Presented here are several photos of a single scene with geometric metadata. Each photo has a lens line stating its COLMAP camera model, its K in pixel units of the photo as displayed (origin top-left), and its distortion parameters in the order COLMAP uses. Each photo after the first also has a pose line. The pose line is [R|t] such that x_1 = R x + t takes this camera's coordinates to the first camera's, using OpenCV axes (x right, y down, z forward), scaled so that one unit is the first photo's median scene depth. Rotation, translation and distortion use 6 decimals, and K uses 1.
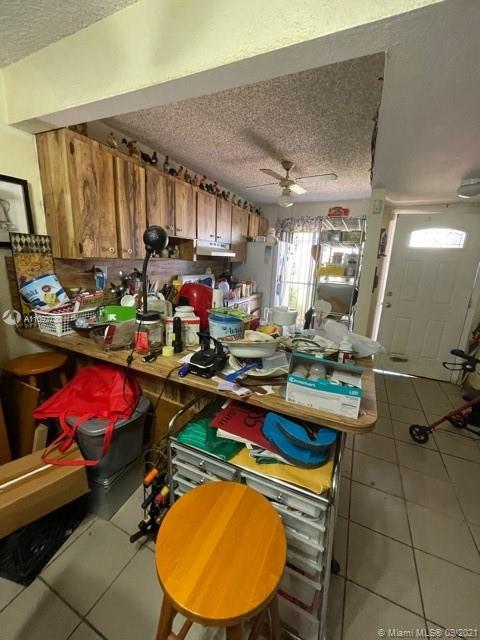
lens RADIAL K [[259.2, 0, 240.3], [0, 259.2, 320.2], [0, 0, 1]] dist [-0.006724, 0.000549]
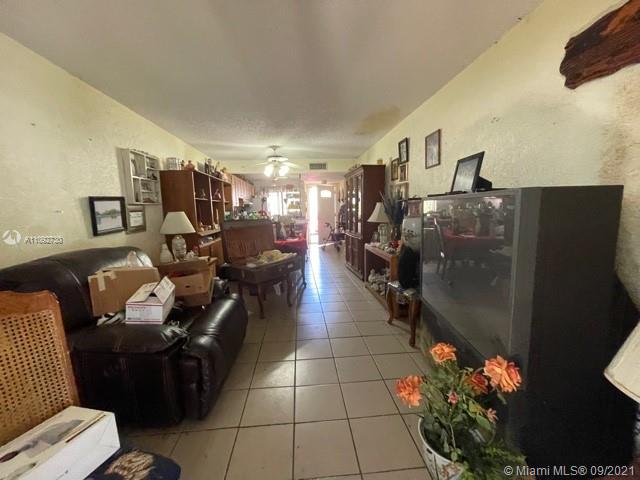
lens RADIAL K [[259.2, 0, 318.7], [0, 259.2, 239.6], [0, 0, 1]] dist [-0.006724, 0.000549]
pose [[0.865841, -0.117737, 0.486269, -0.754698], [0.171457, 0.982889, -0.067312, 0.367813], [-0.470024, 0.141655, 0.871213, -1.439402]]
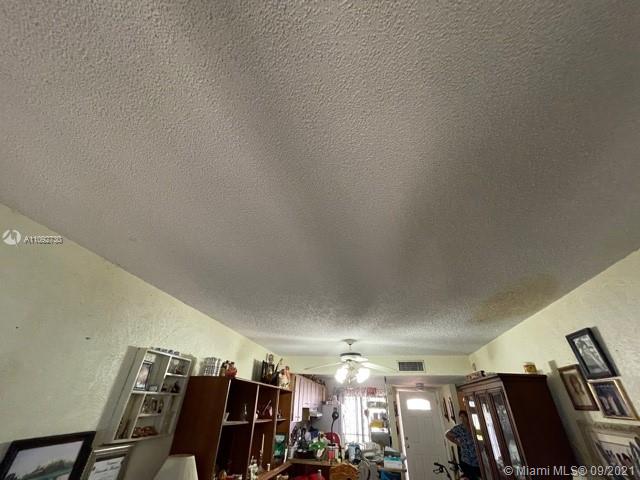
lens RADIAL K [[259.2, 0, 316.0], [0, 259.2, 238.9], [0, 0, 1]] dist [-0.006724, 0.000549]
pose [[0.972976, 0.123287, 0.195237, -0.609093], [0.054839, 0.697960, -0.714034, 0.191176], [-0.224299, 0.705444, 0.672338, -1.139623]]
